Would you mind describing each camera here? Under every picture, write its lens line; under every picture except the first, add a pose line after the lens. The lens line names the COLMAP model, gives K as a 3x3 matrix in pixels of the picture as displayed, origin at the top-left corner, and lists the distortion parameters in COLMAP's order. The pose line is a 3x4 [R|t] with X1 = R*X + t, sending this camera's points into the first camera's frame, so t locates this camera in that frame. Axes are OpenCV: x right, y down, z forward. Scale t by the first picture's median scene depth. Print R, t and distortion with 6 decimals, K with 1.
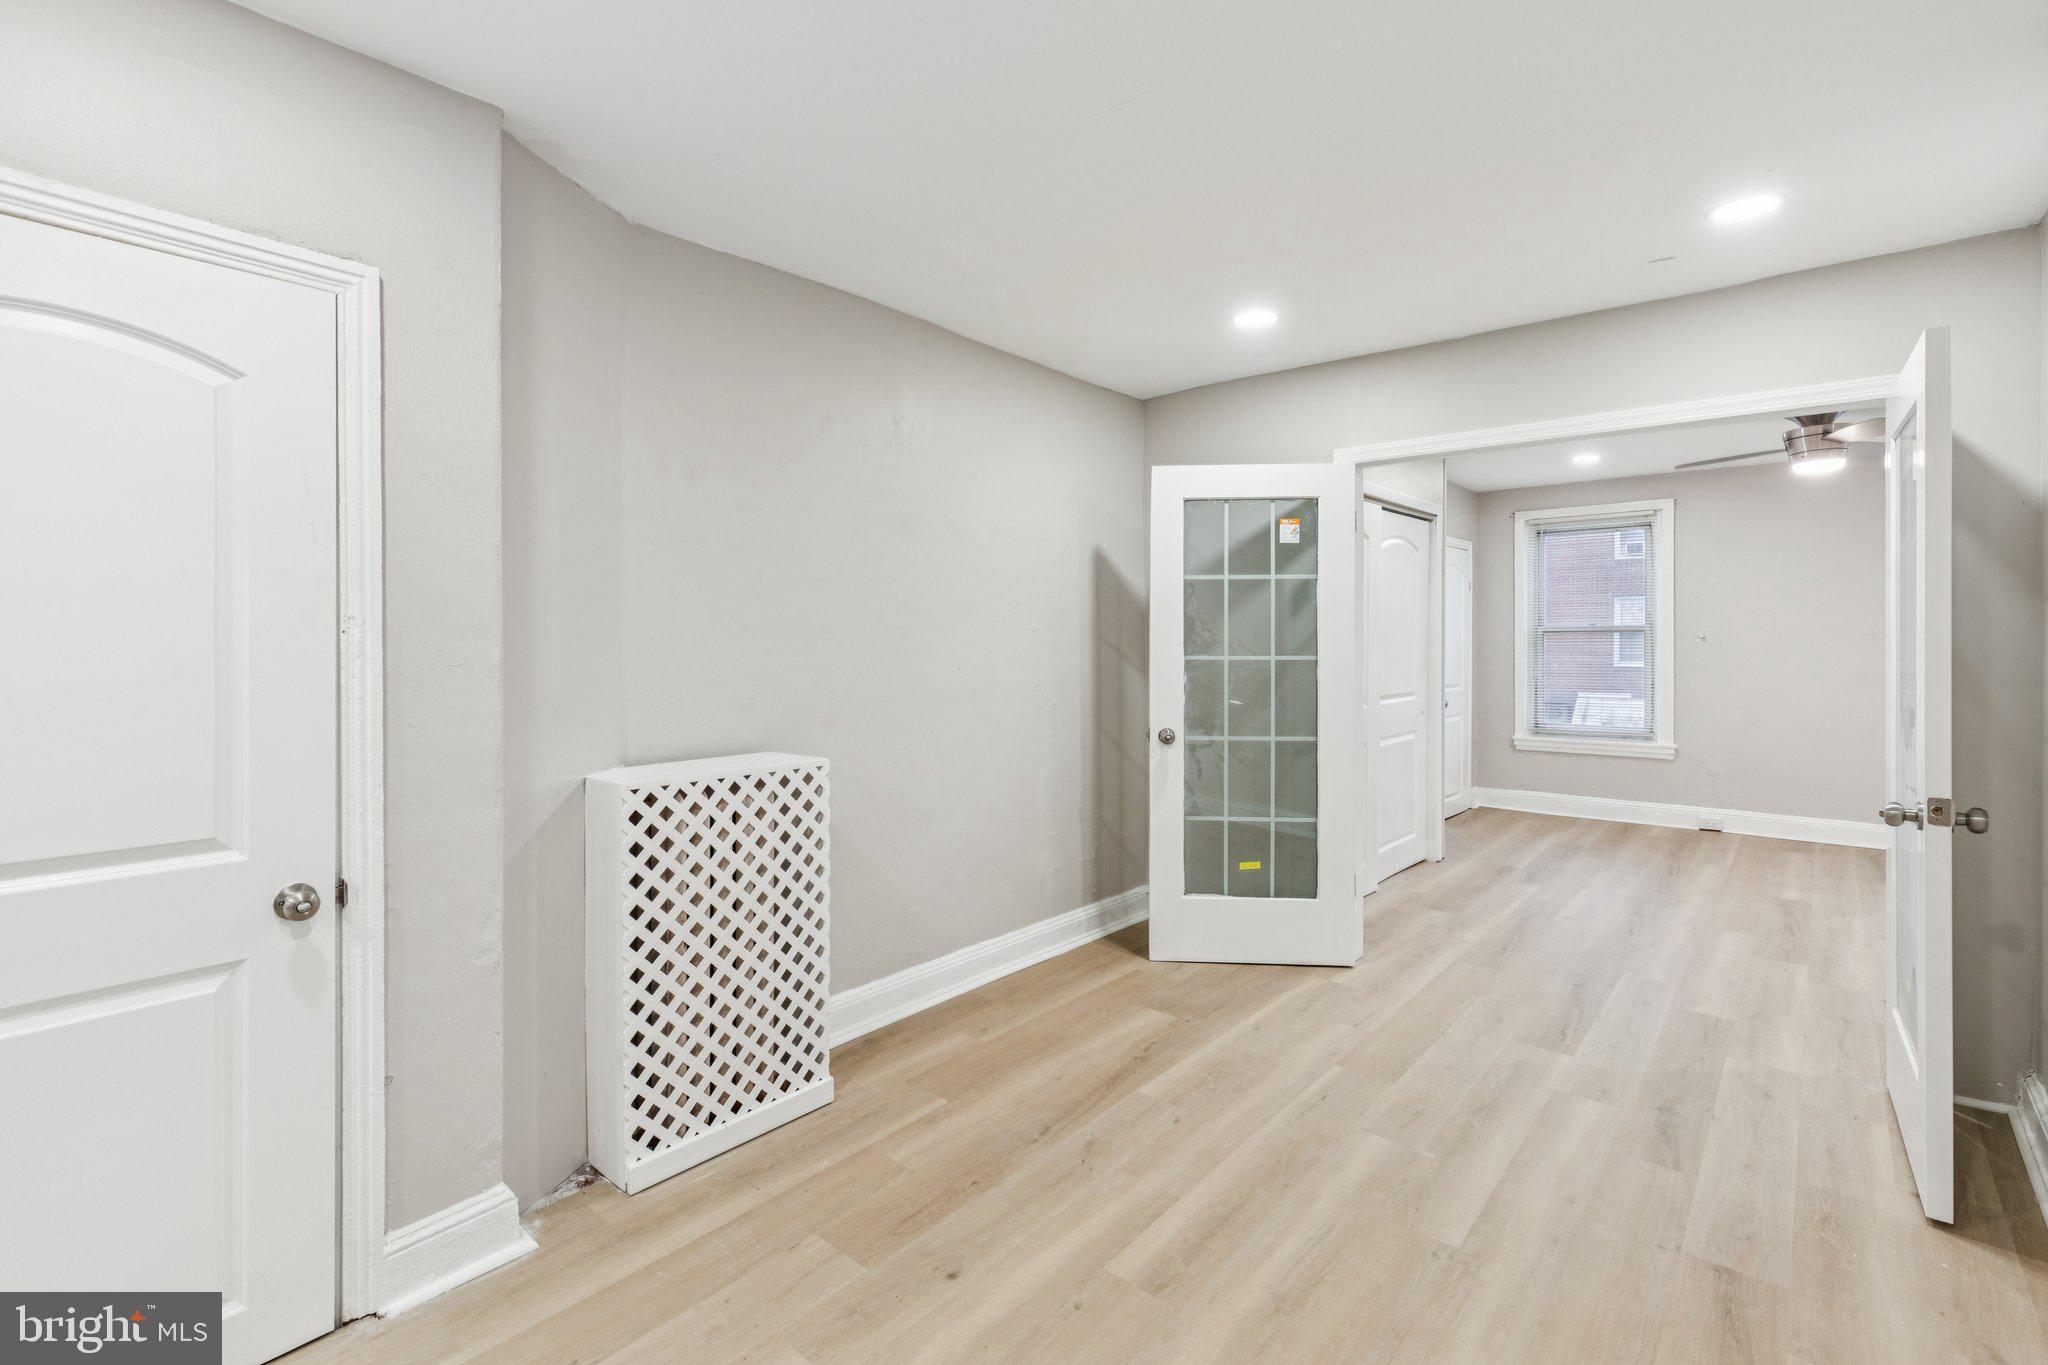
lens RADIAL K [[945.9, 0, 1020.9], [0, 945.9, 645.3], [0, 0, 1]] dist [-0.001739, -0.000147]
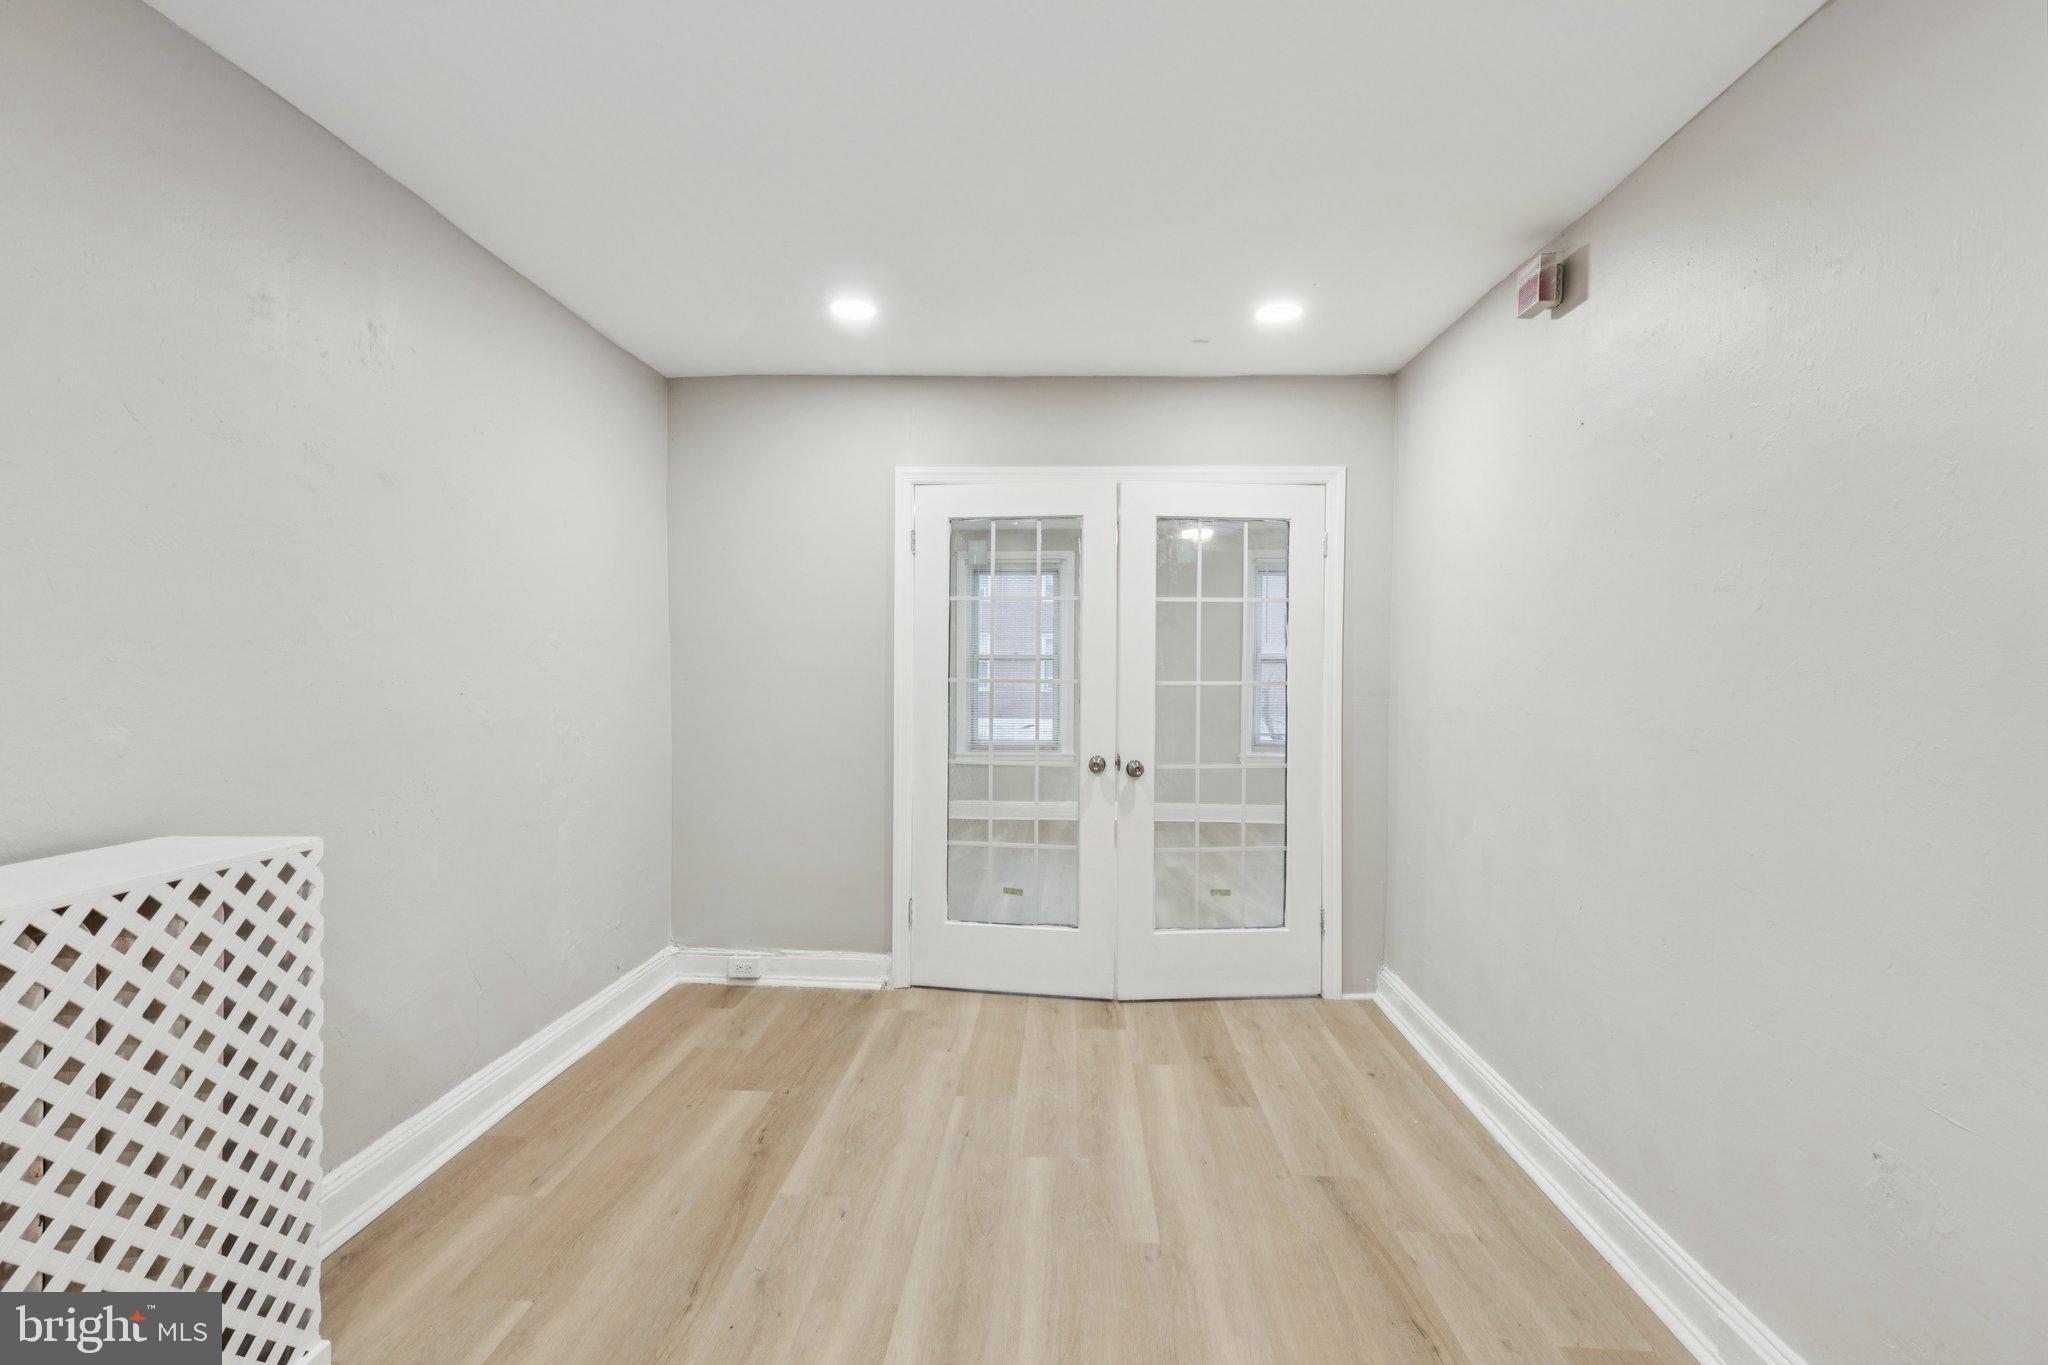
lens RADIAL K [[927.7, 0, 1041.5], [0, 927.7, 681.1], [0, 0, 1]] dist [0.002398, -0.000600]
pose [[0.783559, -0.001547, 0.621316, -0.213085], [-0.003667, 0.999968, 0.007113, 0.010423], [-0.621307, -0.007852, 0.783528, 0.223436]]
